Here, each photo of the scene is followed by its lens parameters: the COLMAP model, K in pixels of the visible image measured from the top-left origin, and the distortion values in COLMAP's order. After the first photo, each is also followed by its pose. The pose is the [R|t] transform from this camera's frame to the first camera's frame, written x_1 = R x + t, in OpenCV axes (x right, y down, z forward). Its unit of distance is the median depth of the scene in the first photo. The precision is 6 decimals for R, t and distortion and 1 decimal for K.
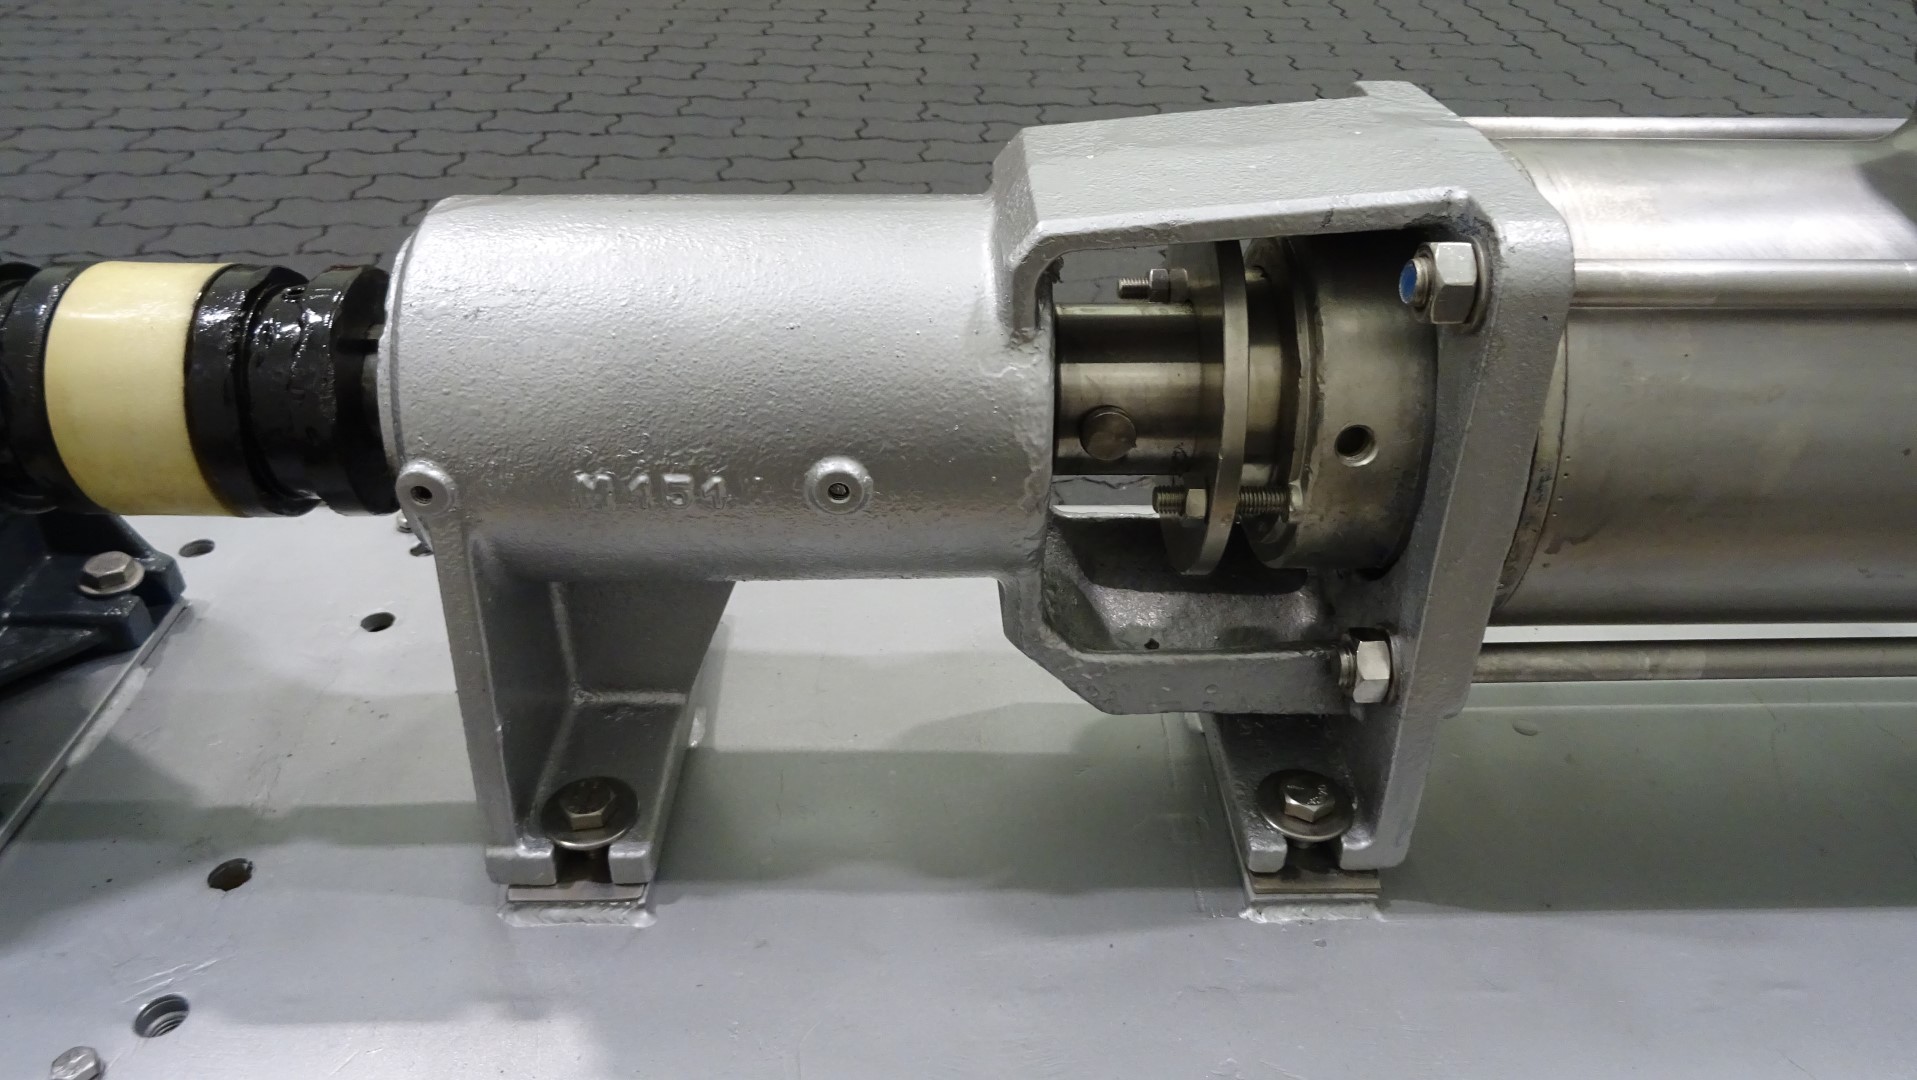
lens RADIAL K [[1312.7, 0, 958.5], [0, 1312.7, 540.0], [0, 0, 1]] dist [0.002877, -0.001257]
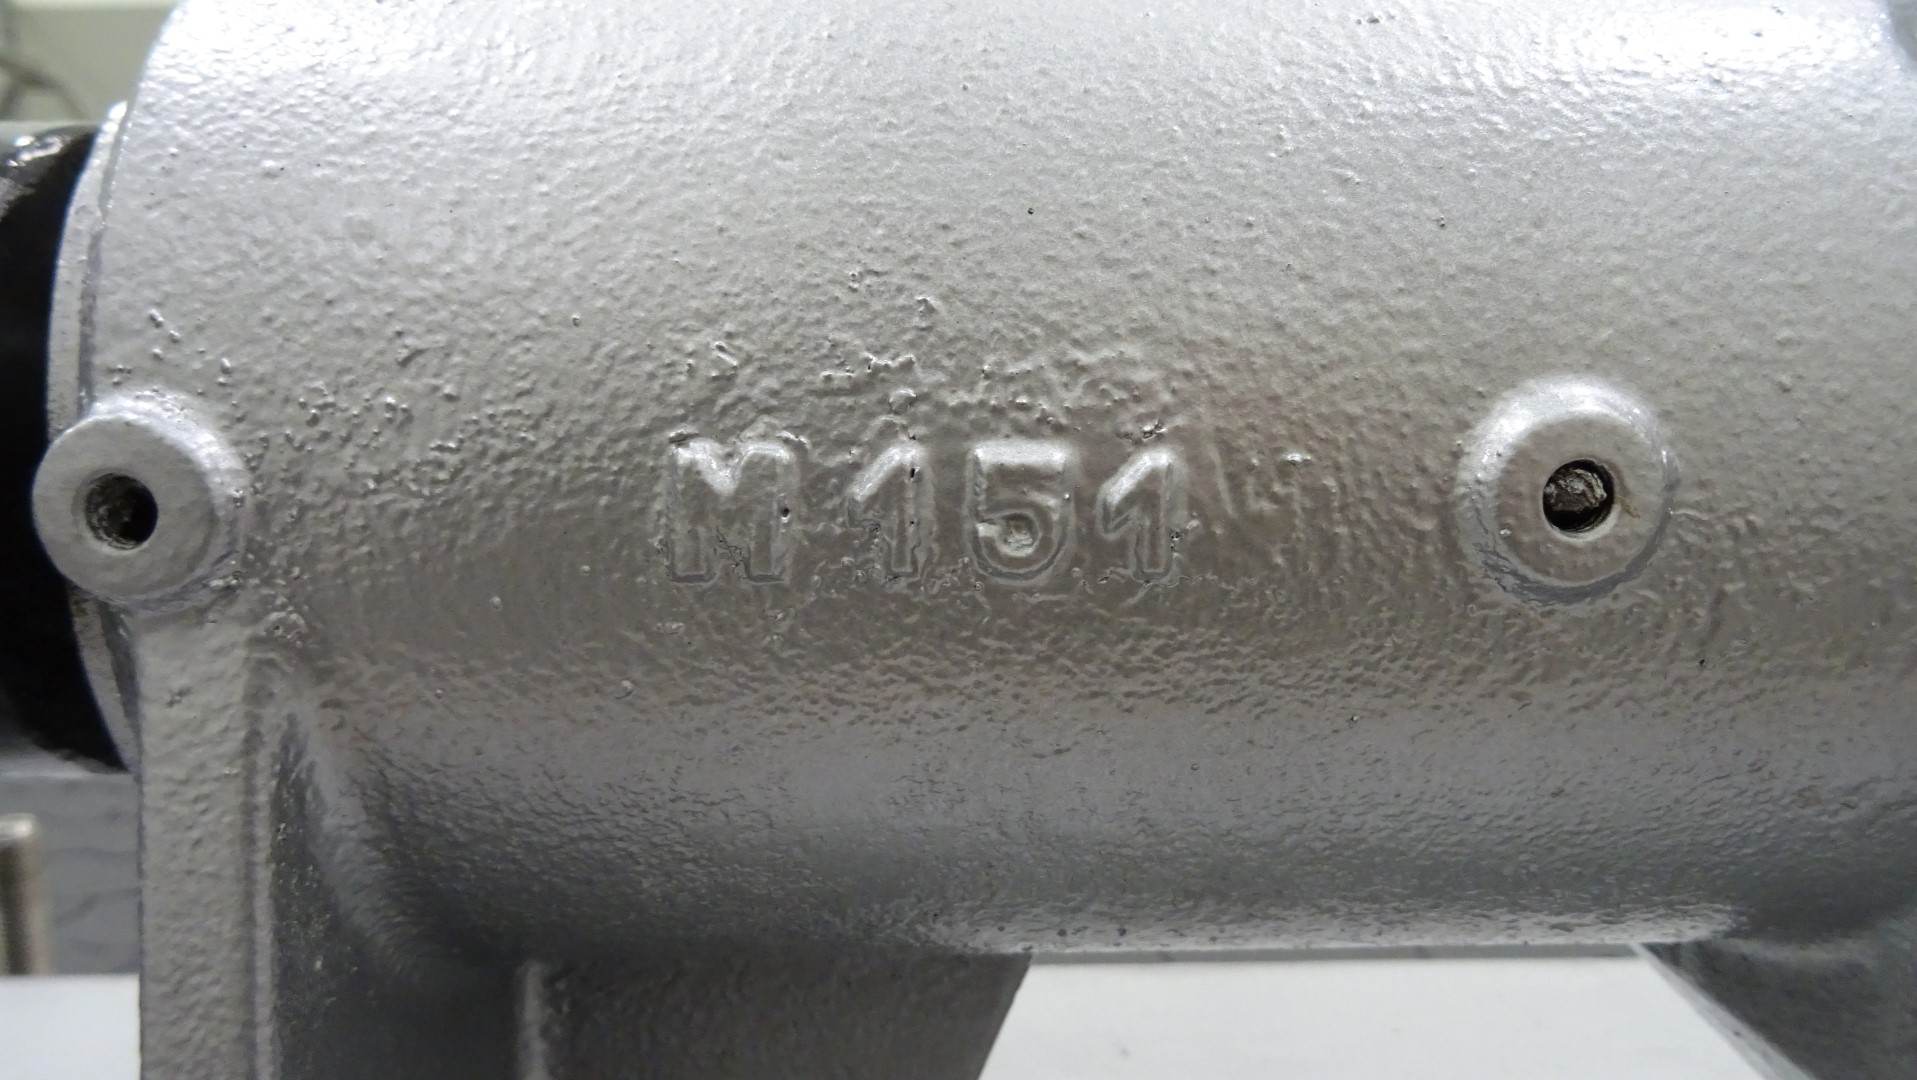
lens RADIAL K [[1312.7, 0, 958.5], [0, 1312.7, 540.0], [0, 0, 1]] dist [0.002877, -0.001257]
pose [[0.999882, -0.008535, 0.012776, -0.233074], [0.013041, 0.911120, -0.411934, 0.090163], [-0.008125, 0.412052, 0.911124, 0.746225]]
